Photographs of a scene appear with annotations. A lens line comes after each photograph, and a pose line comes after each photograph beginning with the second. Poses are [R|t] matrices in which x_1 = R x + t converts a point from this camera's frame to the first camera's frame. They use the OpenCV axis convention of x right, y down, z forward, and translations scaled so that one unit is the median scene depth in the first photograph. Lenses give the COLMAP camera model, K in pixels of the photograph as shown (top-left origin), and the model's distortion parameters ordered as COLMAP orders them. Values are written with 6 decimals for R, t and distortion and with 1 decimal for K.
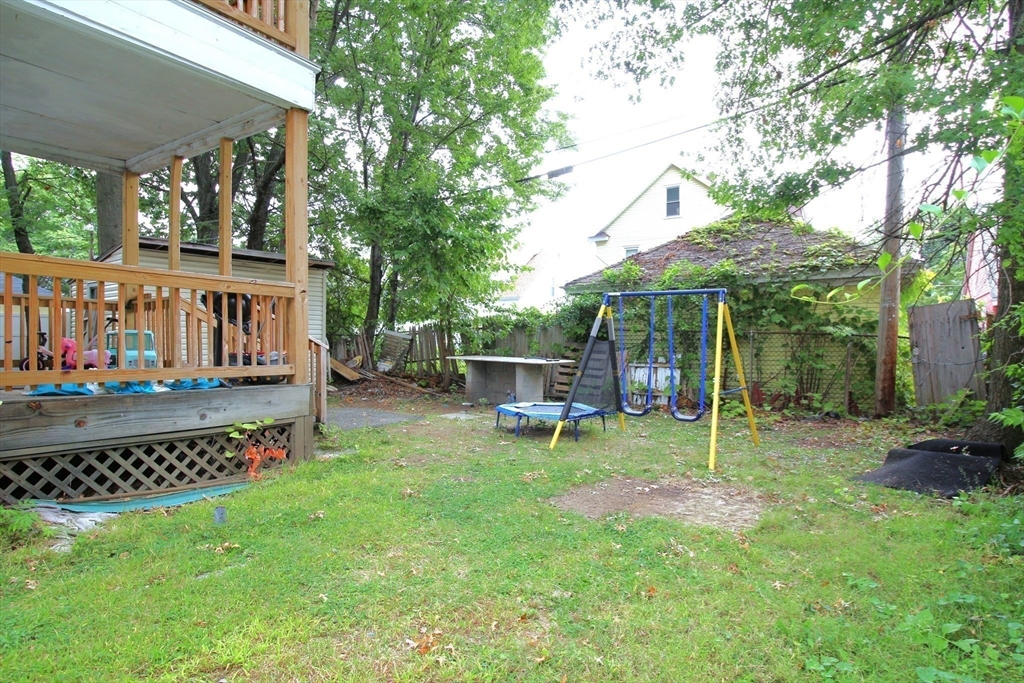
lens RADIAL K [[565.9, 0, 529.3], [0, 565.9, 335.9], [0, 0, 1]] dist [-0.000703, -0.002061]
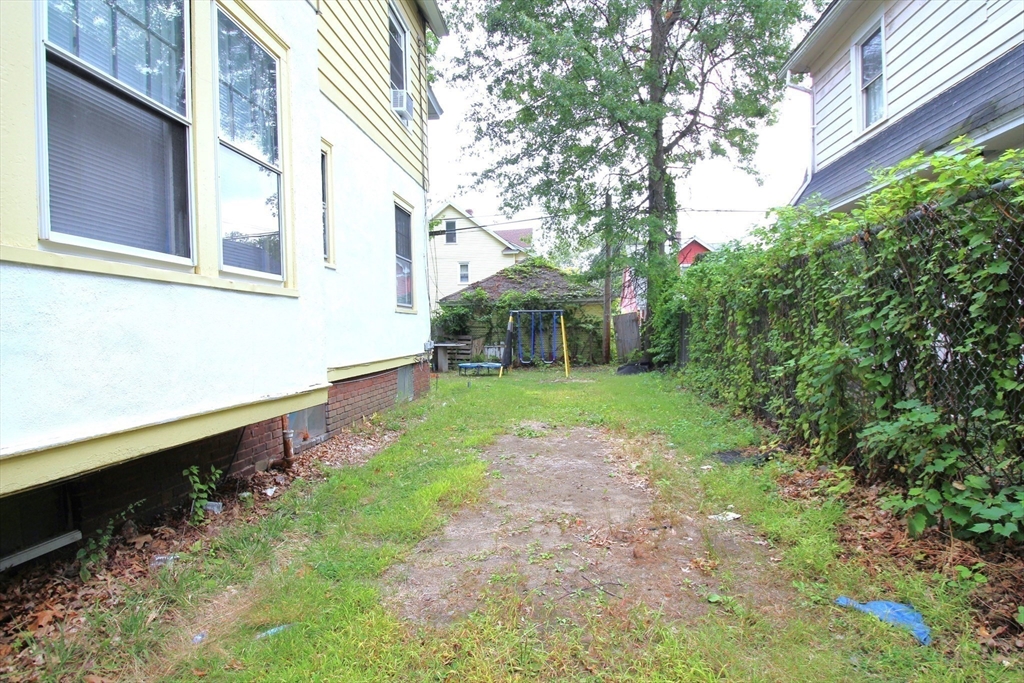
lens RADIAL K [[565.9, 0, 529.3], [0, 565.9, 335.9], [0, 0, 1]] dist [-0.000703, -0.002061]
pose [[0.873664, -0.019588, 0.486135, -0.693671], [0.017387, 0.999808, 0.009037, 0.004605], [-0.486219, 0.000557, 0.873837, -0.779501]]
